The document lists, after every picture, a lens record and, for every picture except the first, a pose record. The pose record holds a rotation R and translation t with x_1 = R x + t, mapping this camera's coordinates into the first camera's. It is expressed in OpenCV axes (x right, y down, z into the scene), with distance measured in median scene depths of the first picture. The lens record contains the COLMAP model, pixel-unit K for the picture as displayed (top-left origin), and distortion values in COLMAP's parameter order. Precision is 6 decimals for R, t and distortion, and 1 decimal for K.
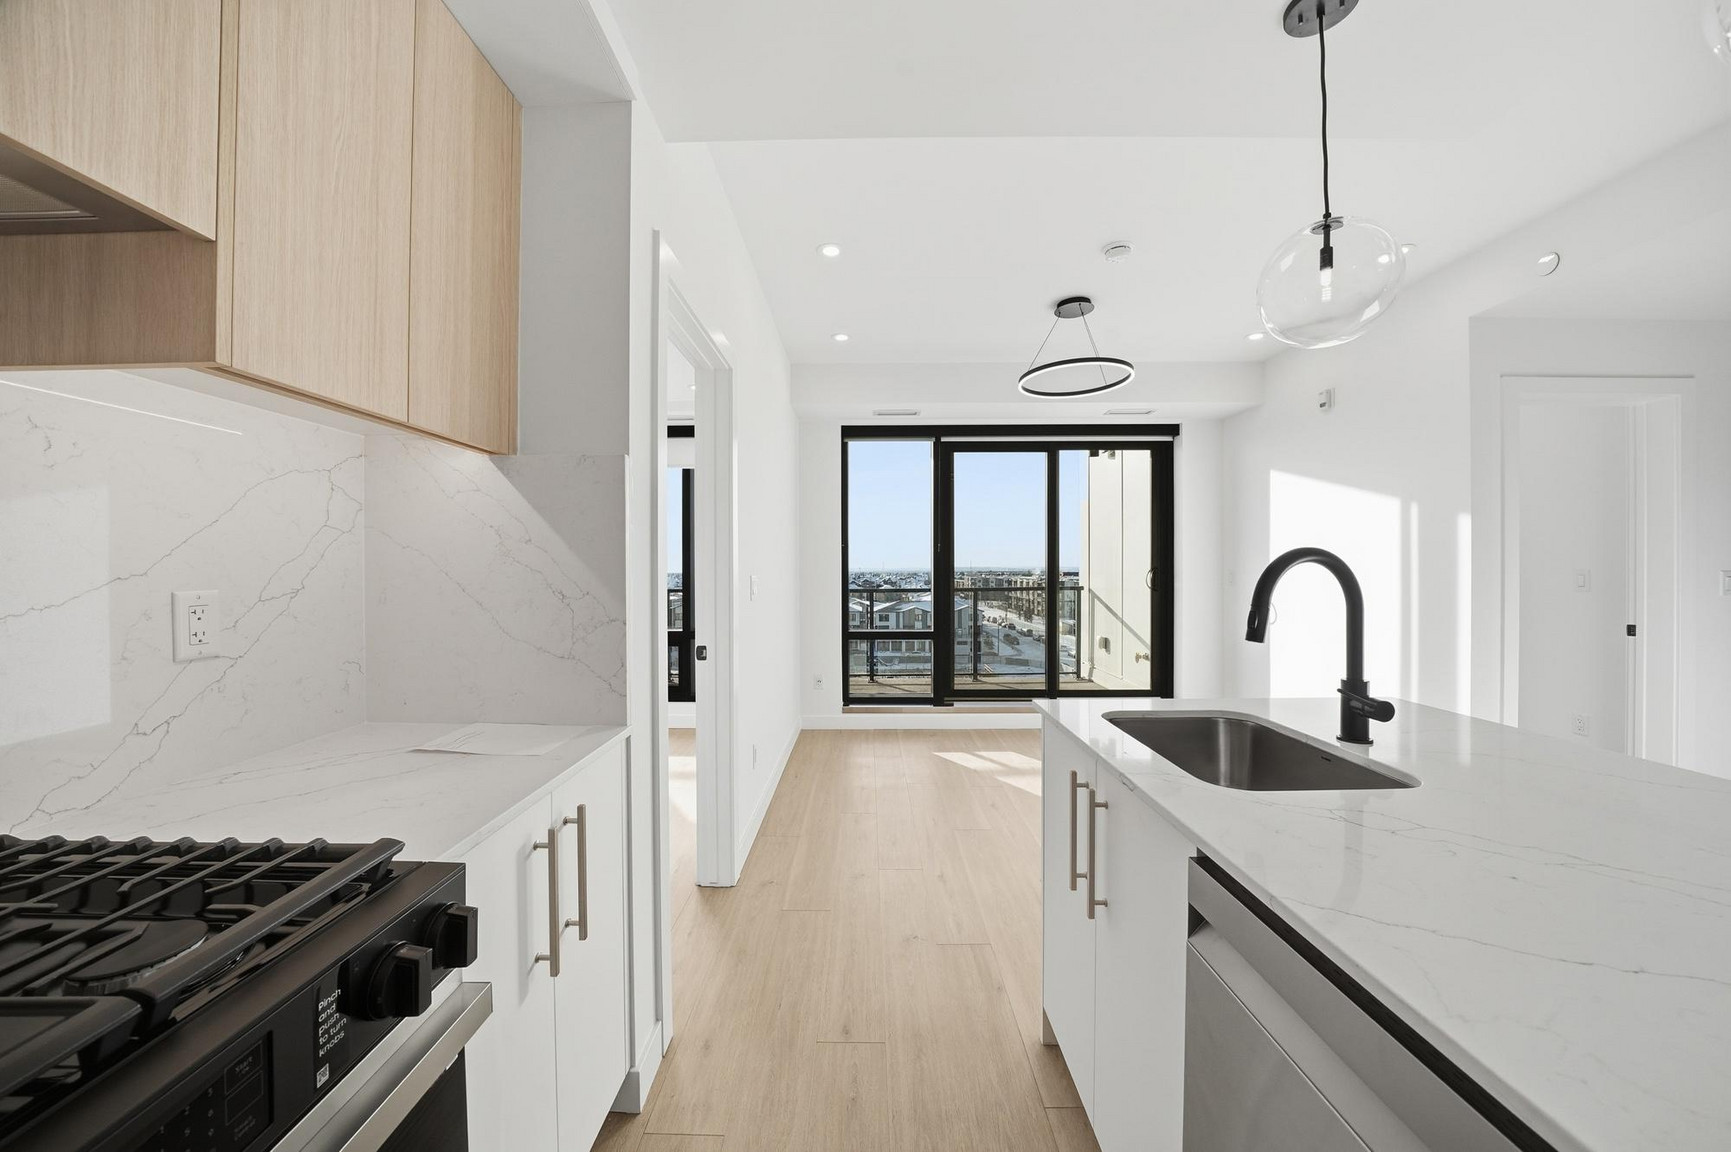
lens RADIAL K [[607.8, 0, 855.8], [0, 607.8, 572.6], [0, 0, 1]] dist [-0.024253, 0.000015]
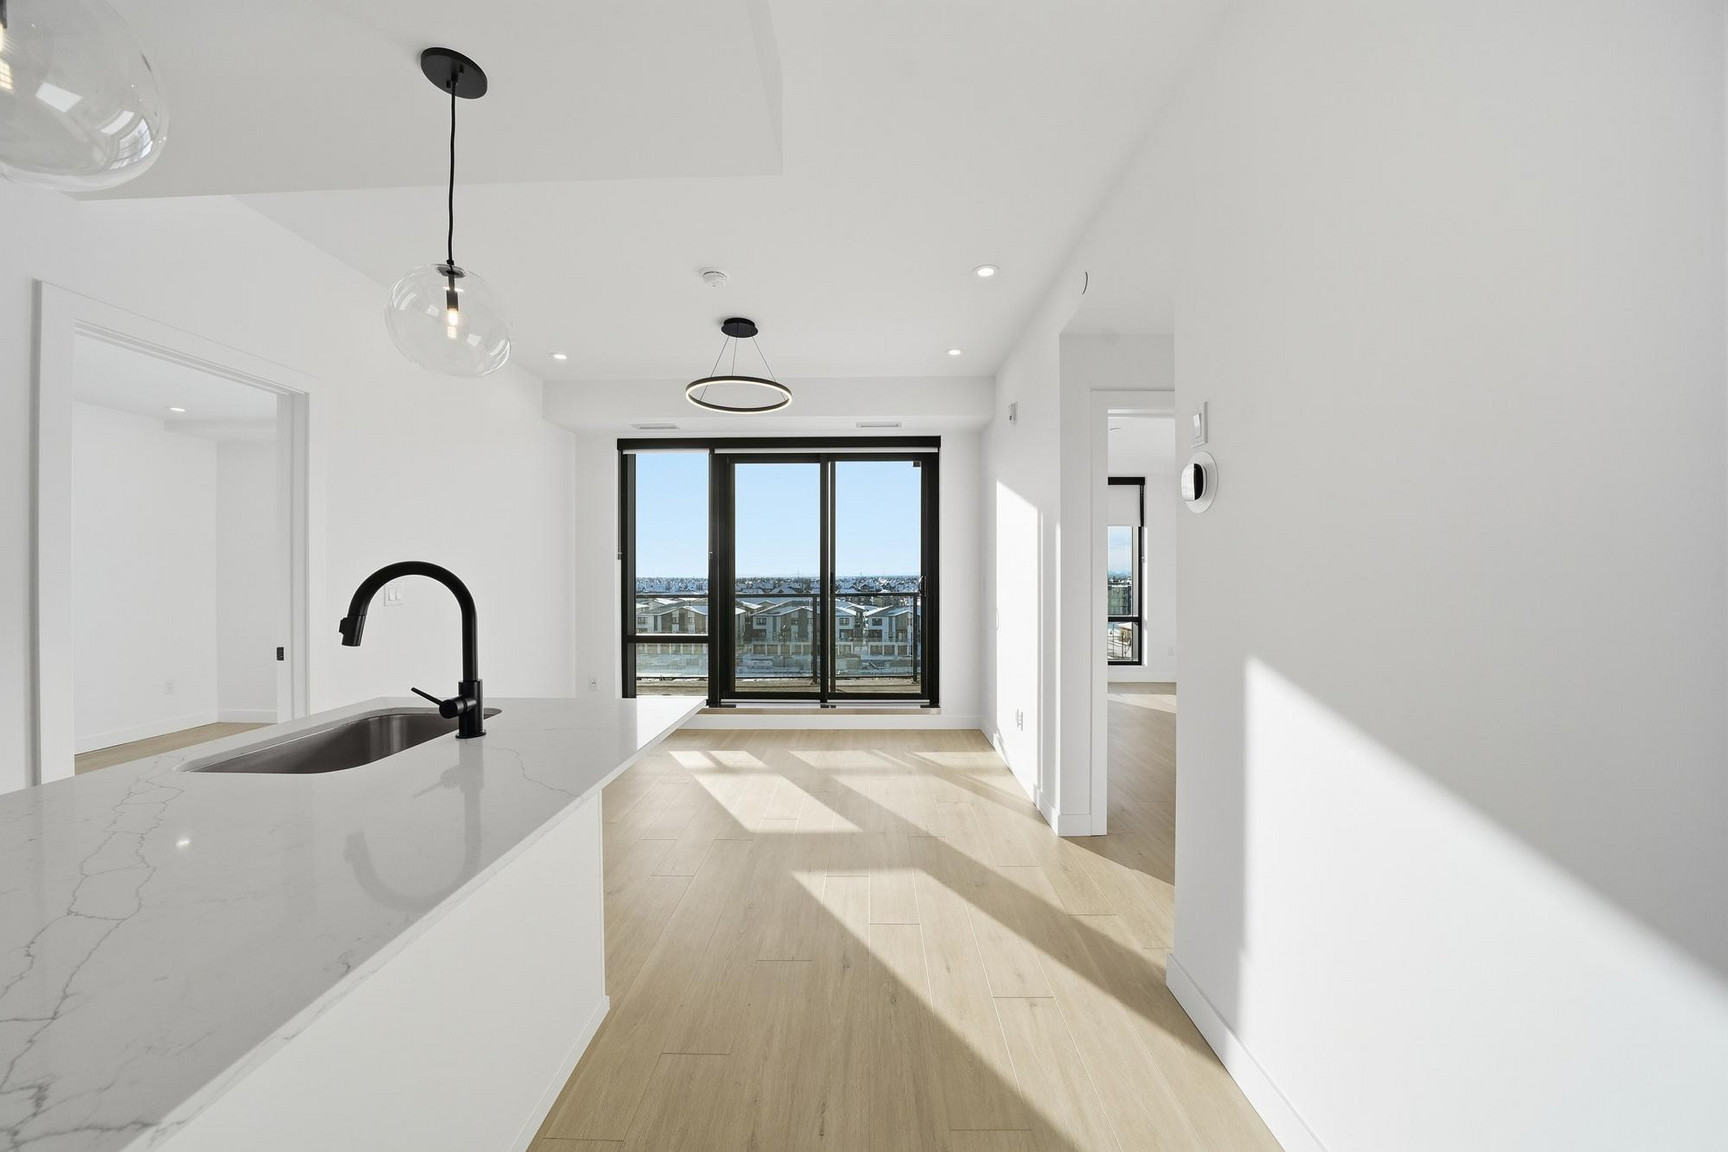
lens RADIAL K [[598.9, 0, 857.9], [0, 598.9, 574.8], [0, 0, 1]] dist [-0.026248, 0.002962]
pose [[0.999989, 0.002195, -0.004228, 0.494980], [-0.002213, 0.999988, -0.004261, -0.004375], [0.004219, 0.004271, 0.999982, -0.029640]]
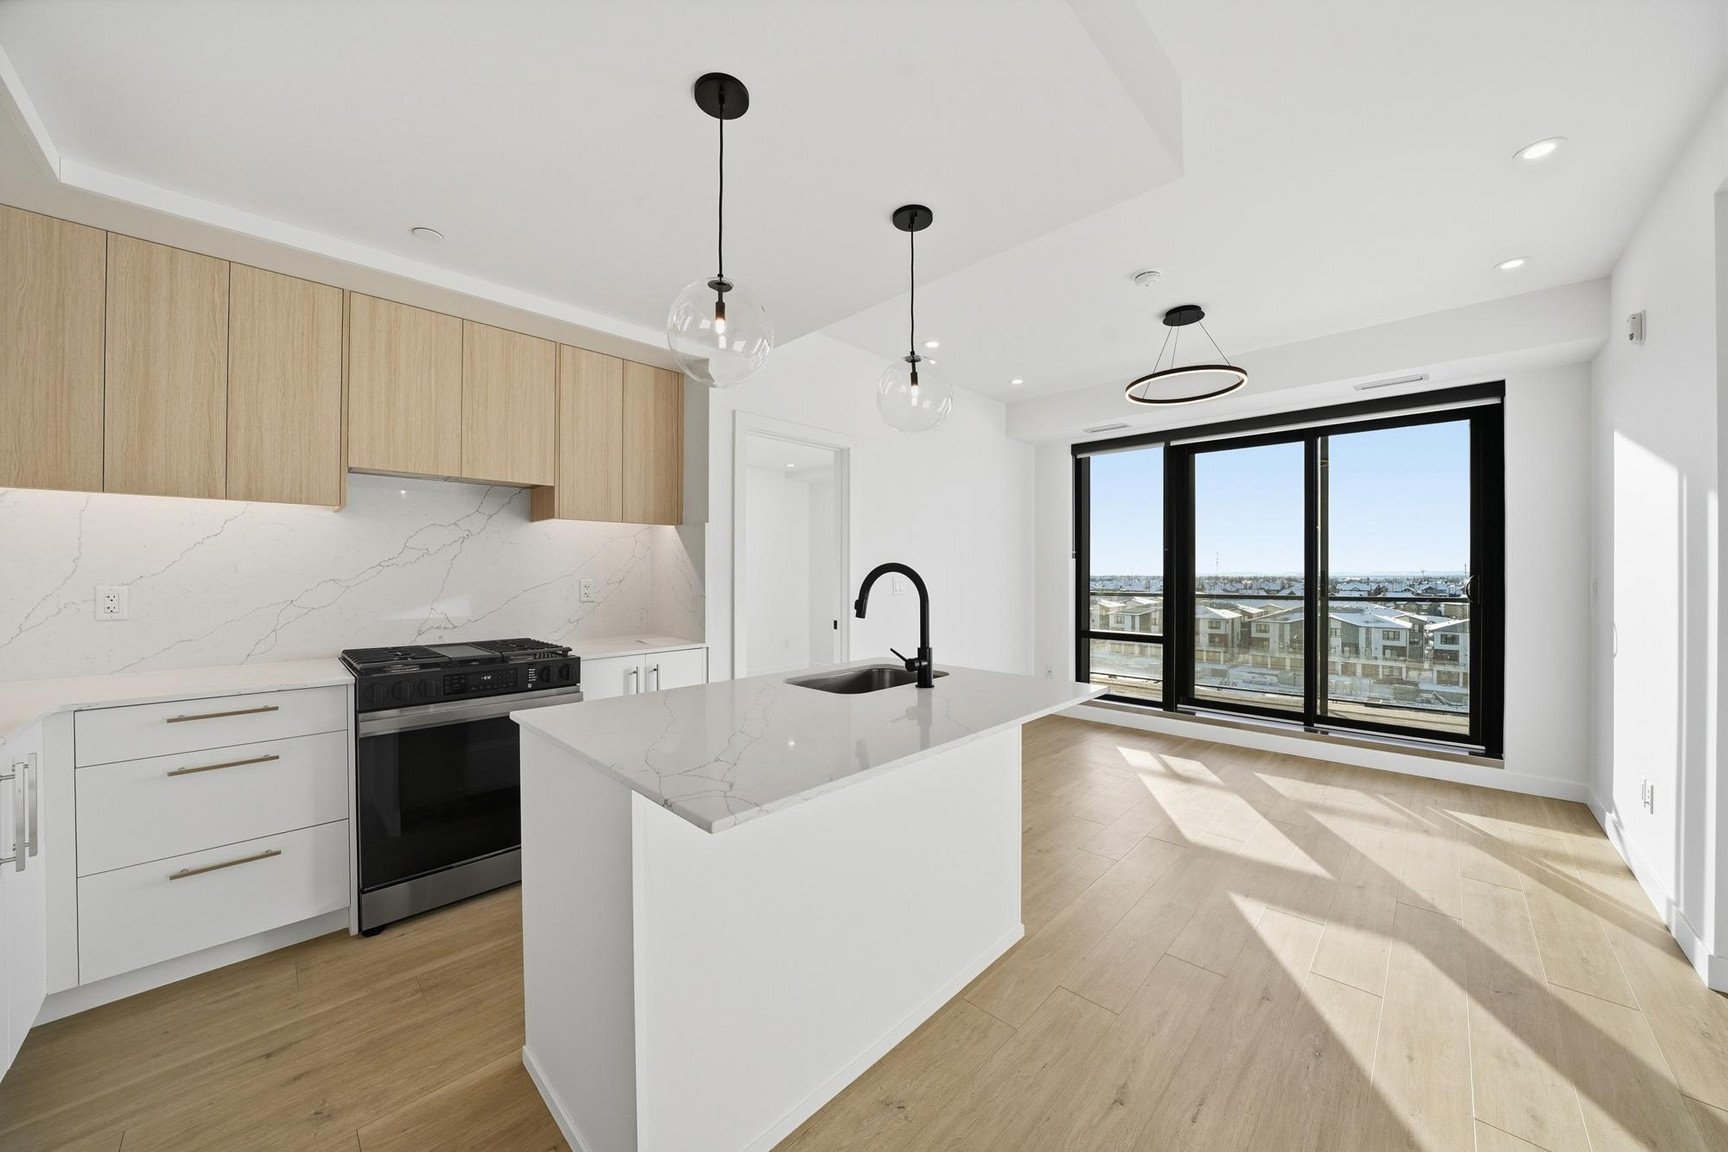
lens RADIAL K [[603.5, 0, 859.3], [0, 603.5, 571.8], [0, 0, 1]] dist [-0.023020, 0.000026]
pose [[0.723604, 0.004249, -0.690202, 0.569932], [-0.007555, 0.999970, -0.001765, -0.004388], [0.690174, 0.006492, 0.723614, -0.080102]]
